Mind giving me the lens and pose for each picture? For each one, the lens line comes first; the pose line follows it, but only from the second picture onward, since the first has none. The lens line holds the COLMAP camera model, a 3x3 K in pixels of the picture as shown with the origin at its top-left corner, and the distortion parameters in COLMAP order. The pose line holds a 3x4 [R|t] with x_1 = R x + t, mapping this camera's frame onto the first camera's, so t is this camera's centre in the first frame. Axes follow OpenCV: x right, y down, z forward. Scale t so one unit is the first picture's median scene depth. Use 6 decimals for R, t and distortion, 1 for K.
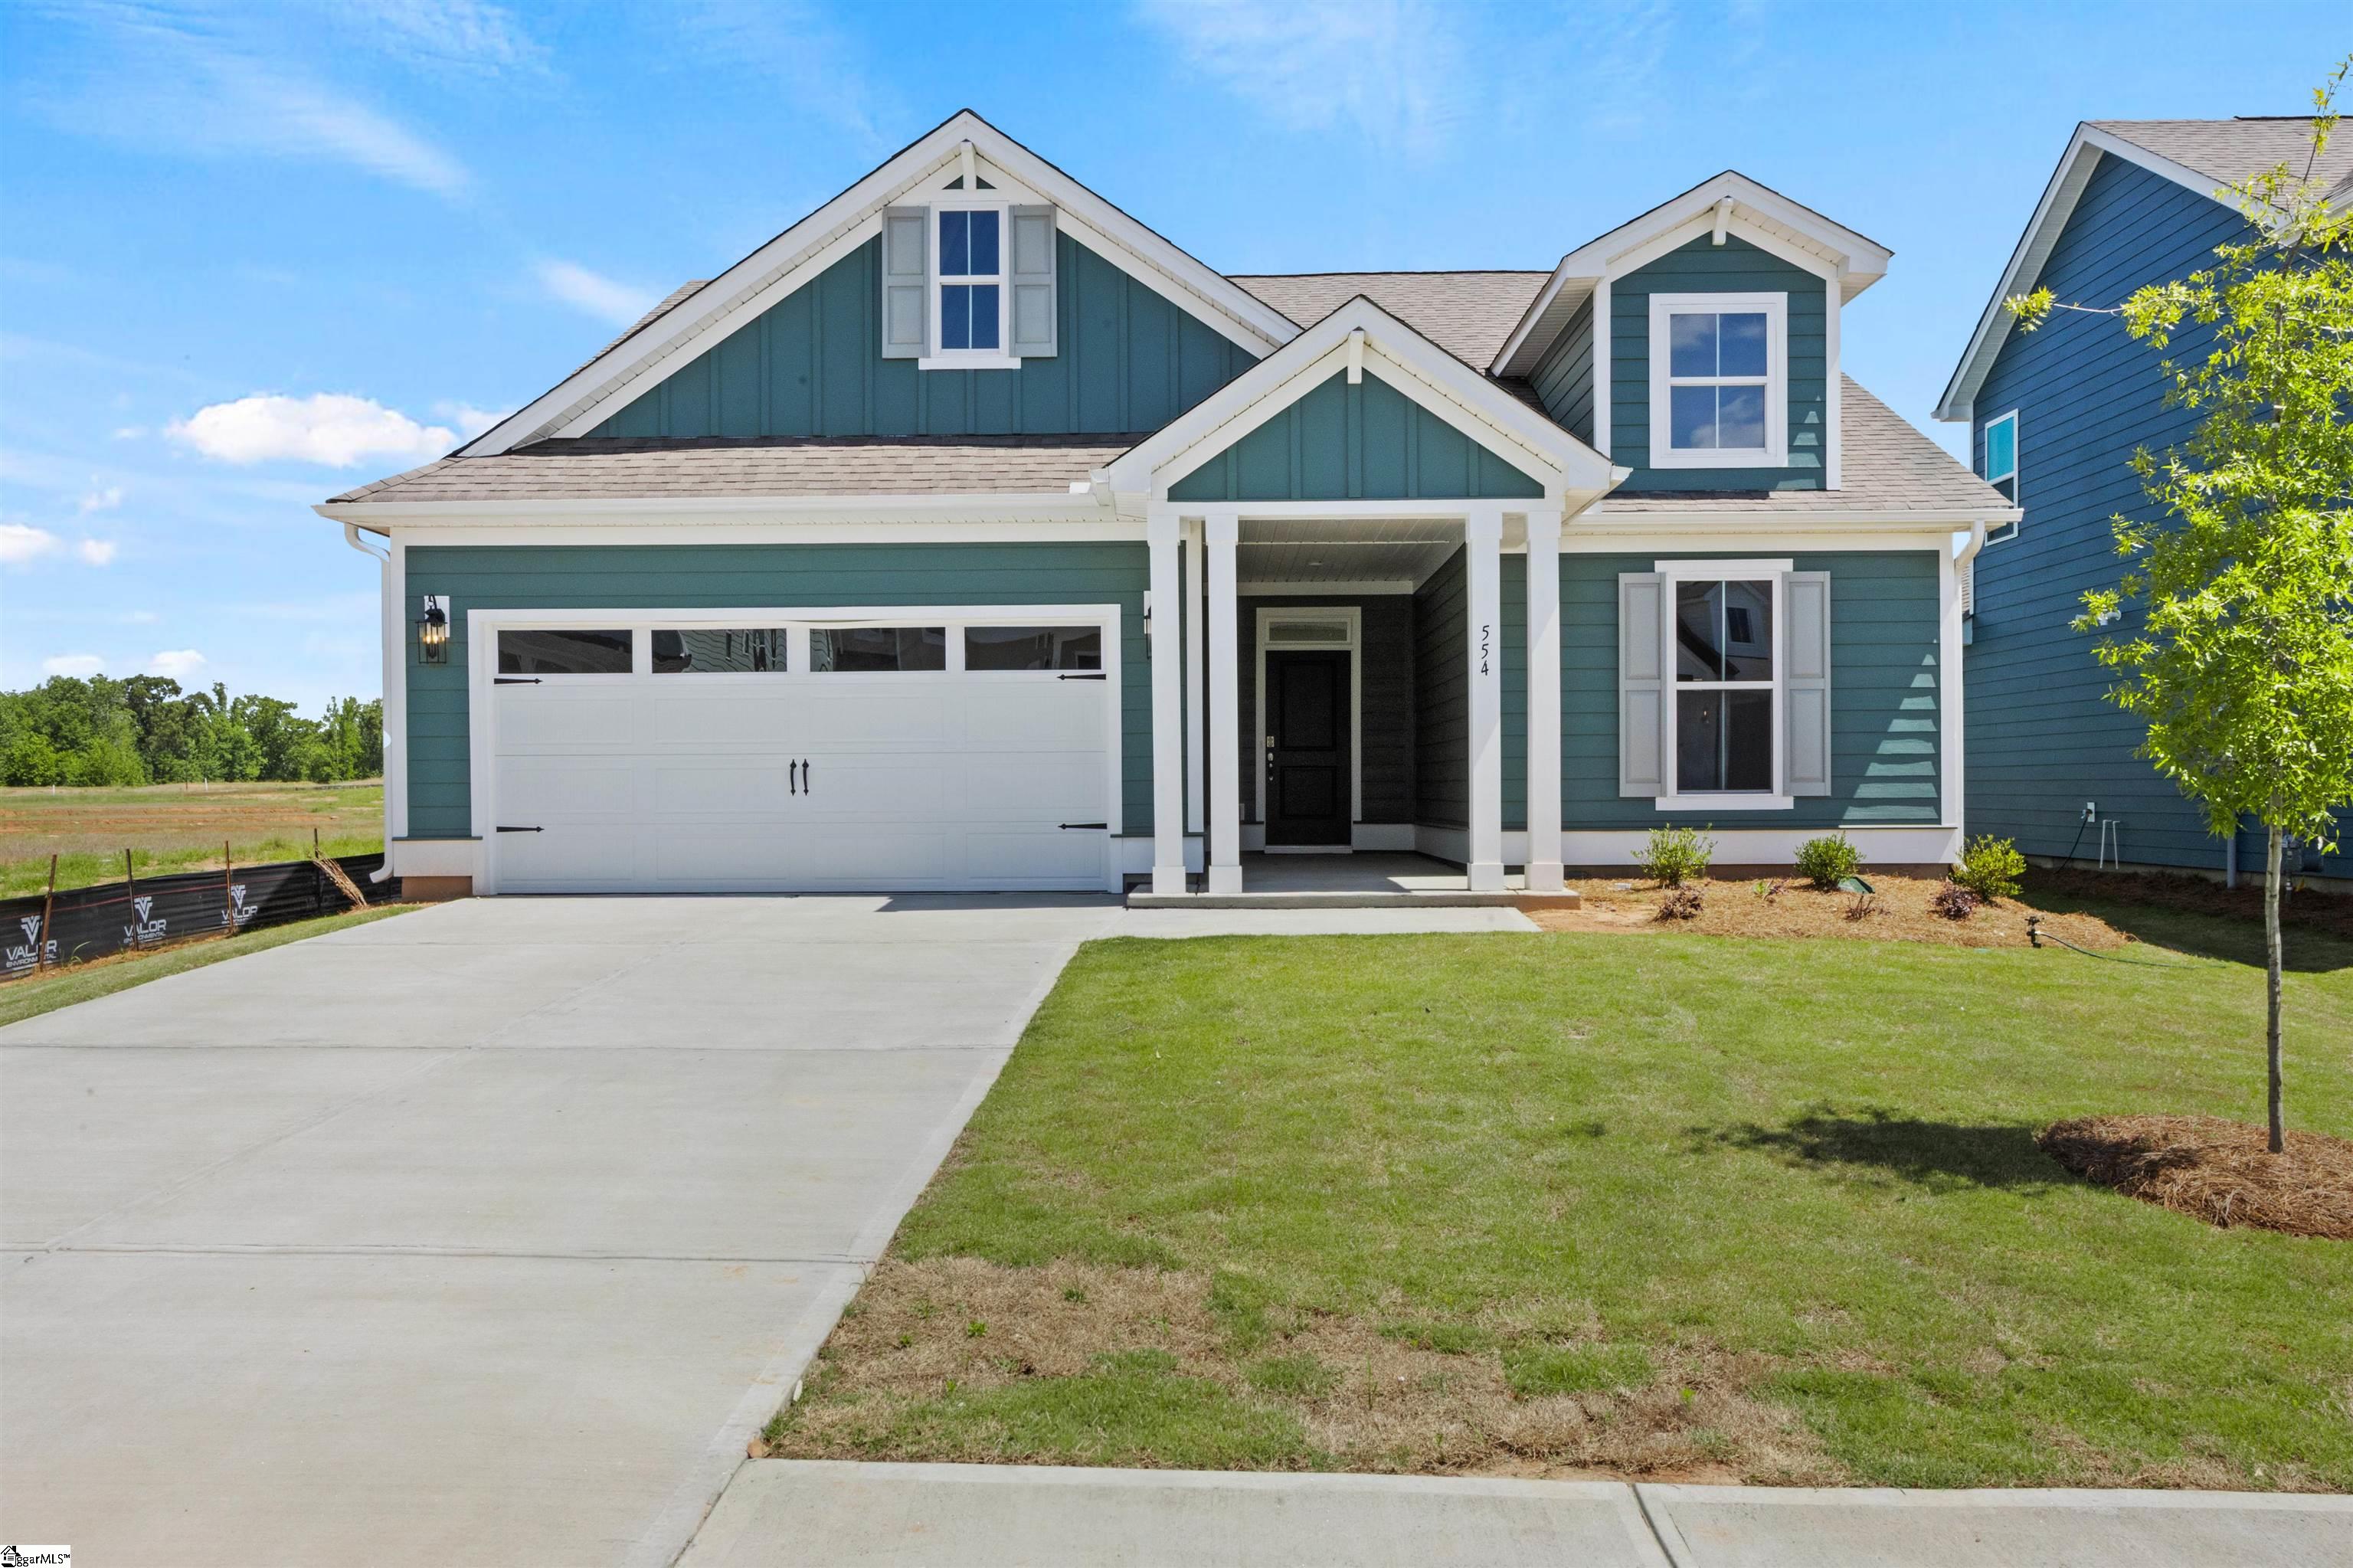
lens RADIAL K [[1747.4, 0, 1175.3], [0, 1747.4, 782.8], [0, 0, 1]] dist [-0.000397, 0.001055]
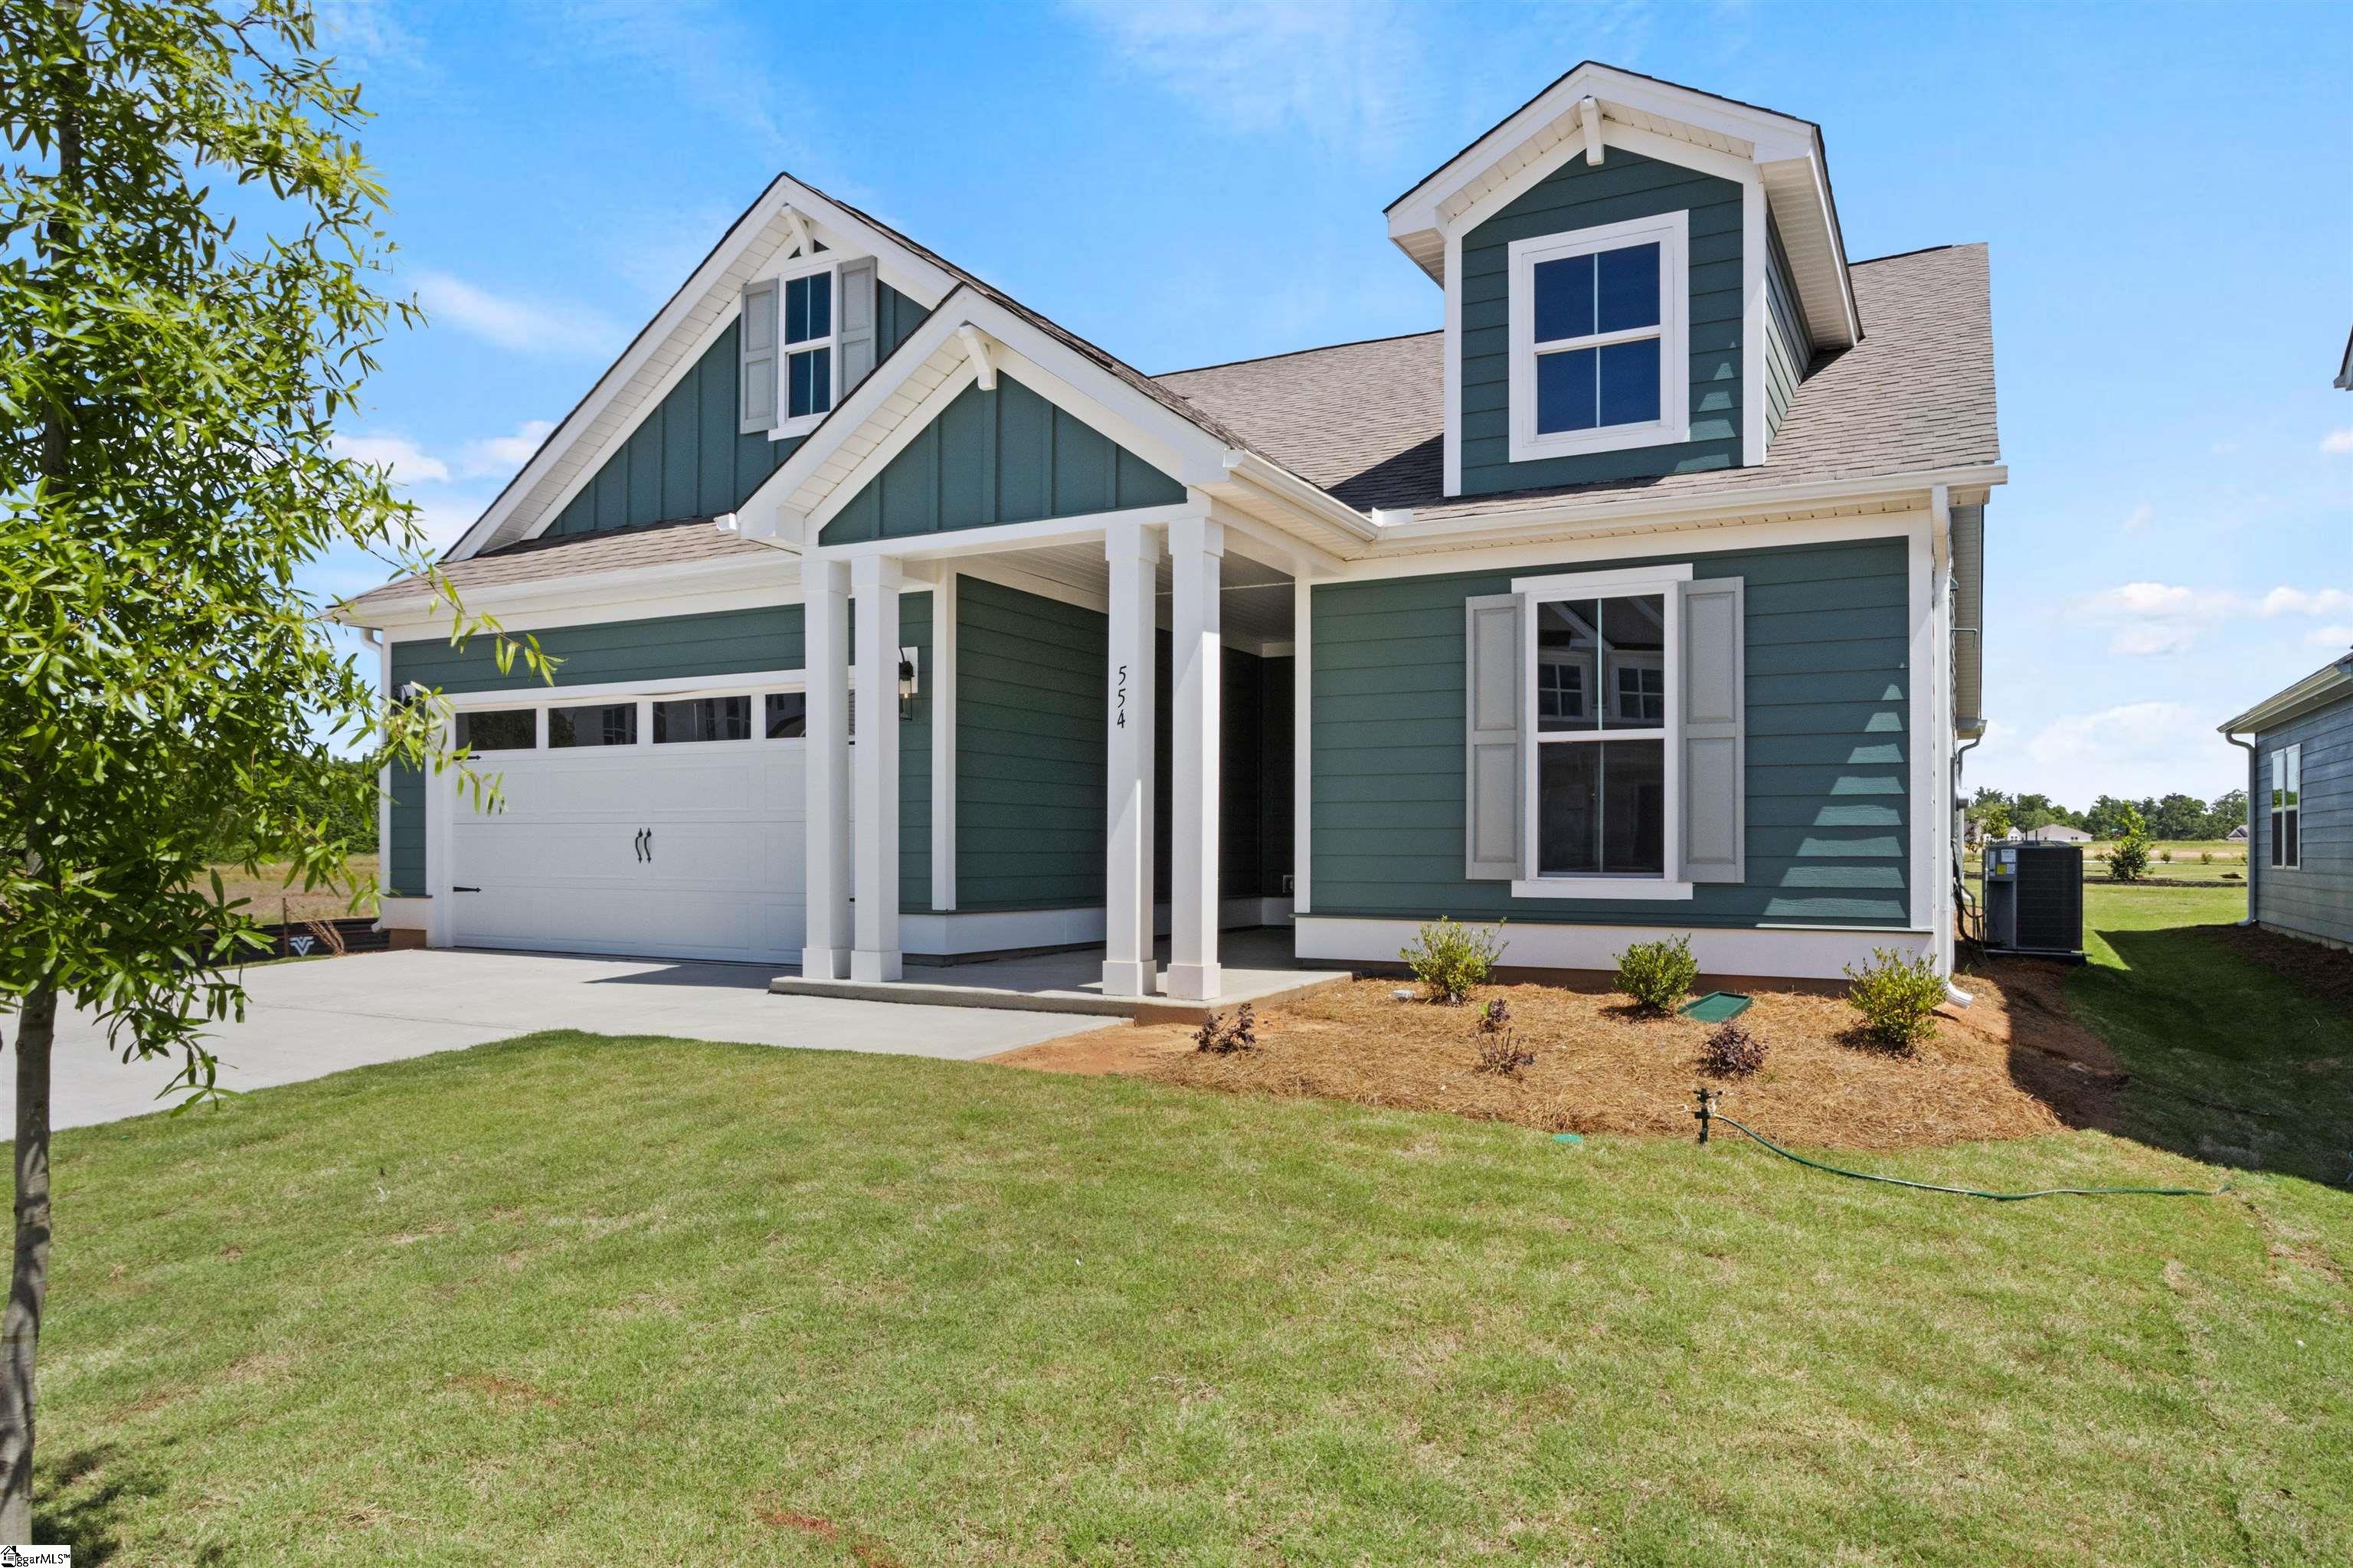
lens RADIAL K [[1448.4, 0, 1211.9], [0, 1448.4, 828.8], [0, 0, 1]] dist [-0.016680, 0.001270]
pose [[0.899393, 0.003831, -0.437125, 0.438837], [-0.008559, 0.999924, -0.008847, -0.007946], [0.437058, 0.011698, 0.899357, 0.358792]]
